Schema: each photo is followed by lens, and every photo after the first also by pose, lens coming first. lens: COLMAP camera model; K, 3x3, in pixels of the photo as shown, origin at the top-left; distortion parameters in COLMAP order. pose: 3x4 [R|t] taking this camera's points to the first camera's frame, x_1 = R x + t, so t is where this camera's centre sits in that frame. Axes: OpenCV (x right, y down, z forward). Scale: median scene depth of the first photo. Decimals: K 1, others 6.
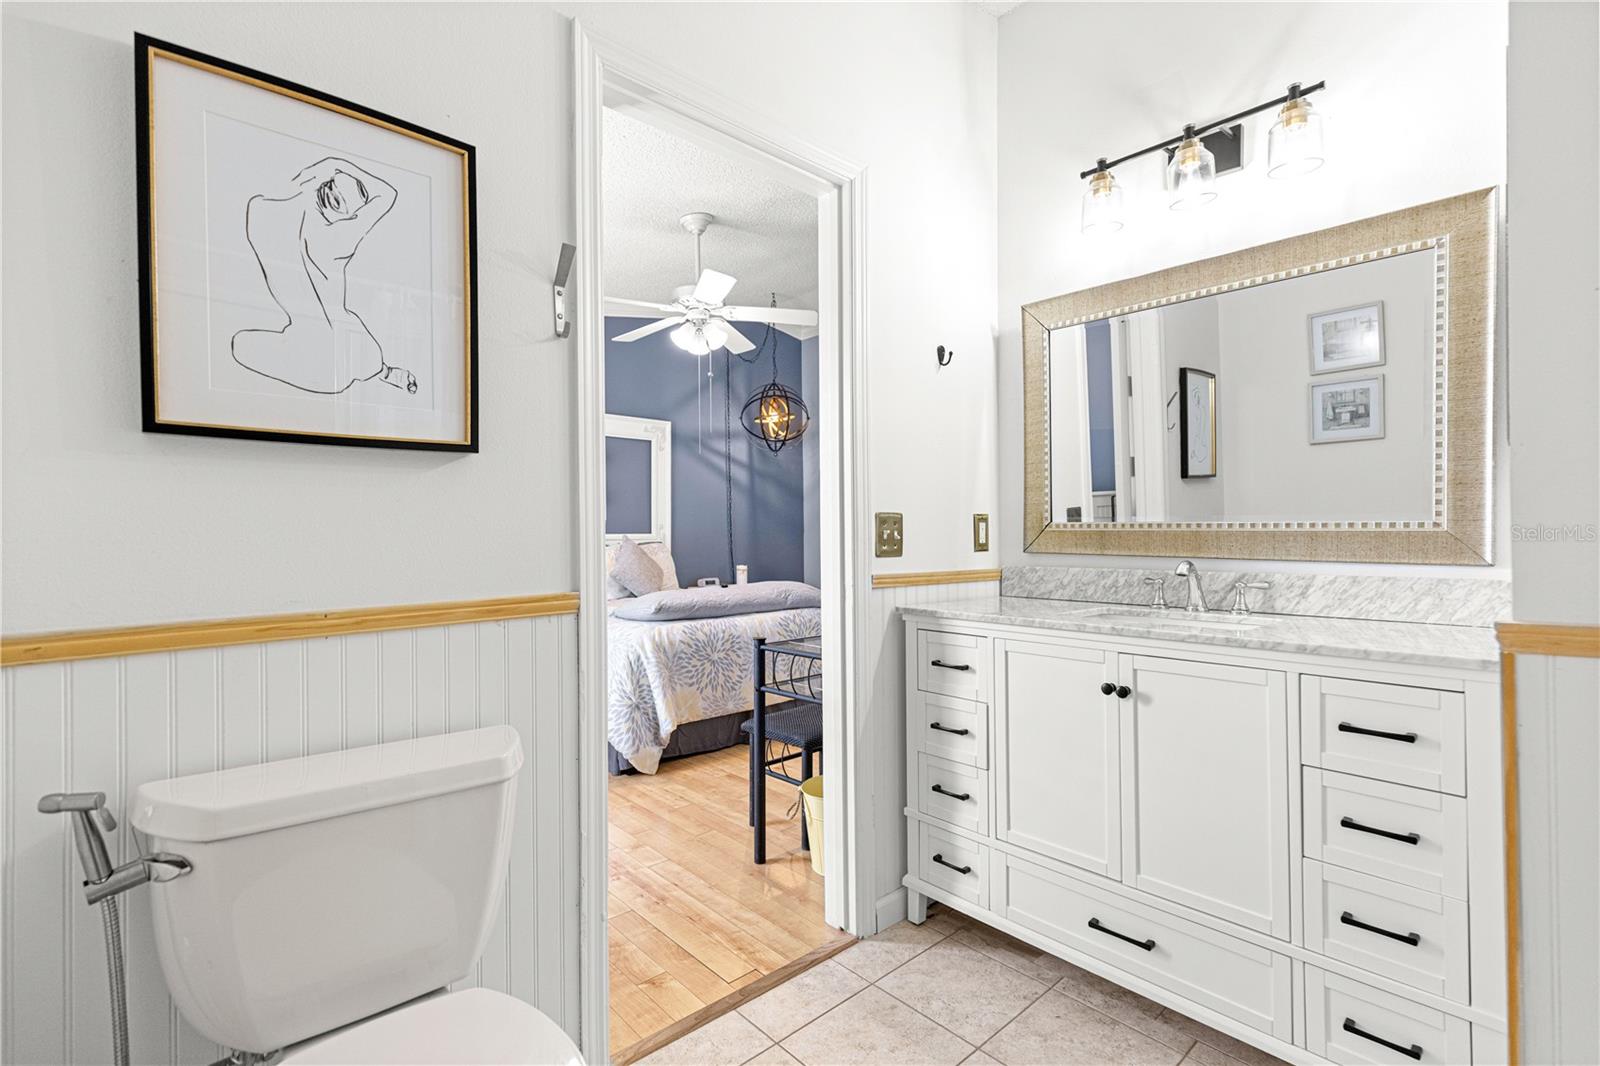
lens RADIAL K [[724.6, 0, 799.3], [0, 724.6, 530.2], [0, 0, 1]] dist [-0.000786, 0.002137]
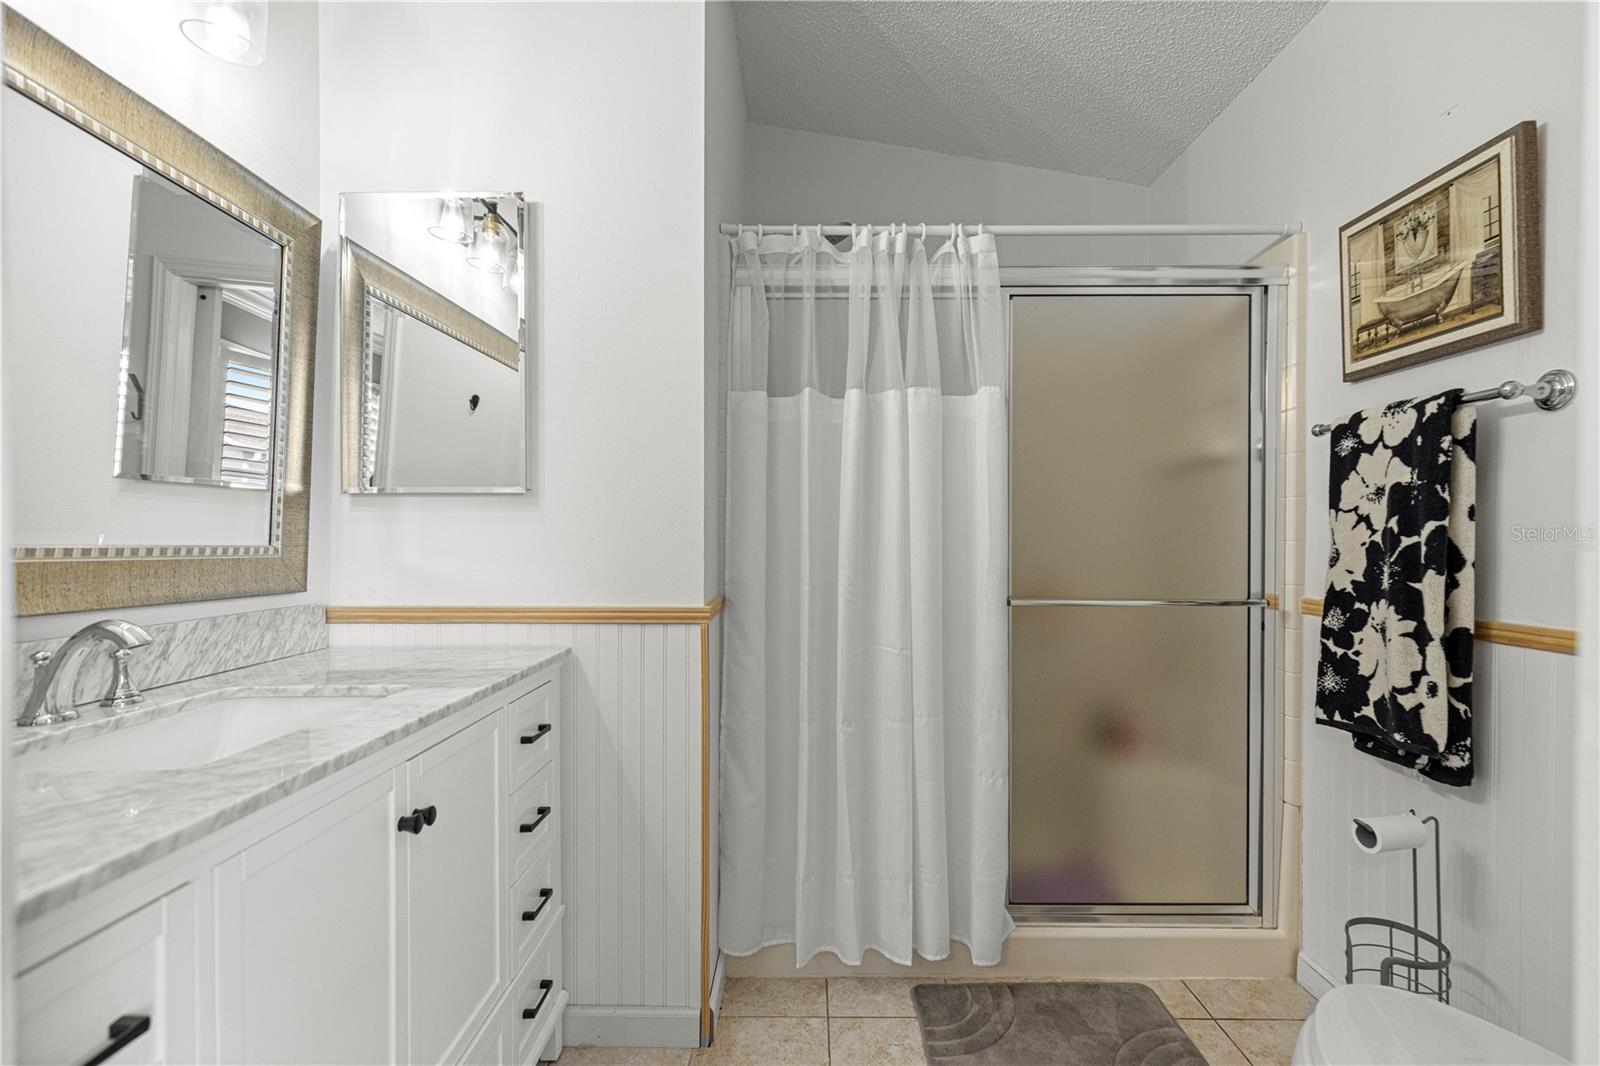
lens RADIAL K [[724.6, 0, 801.8], [0, 724.6, 529.0], [0, 0, 1]] dist [-0.000786, 0.002137]
pose [[-0.729279, 0.015630, 0.684038, -0.200036], [0.001280, 0.999768, -0.021481, -0.012461], [-0.684216, -0.014790, -0.729130, 1.102976]]
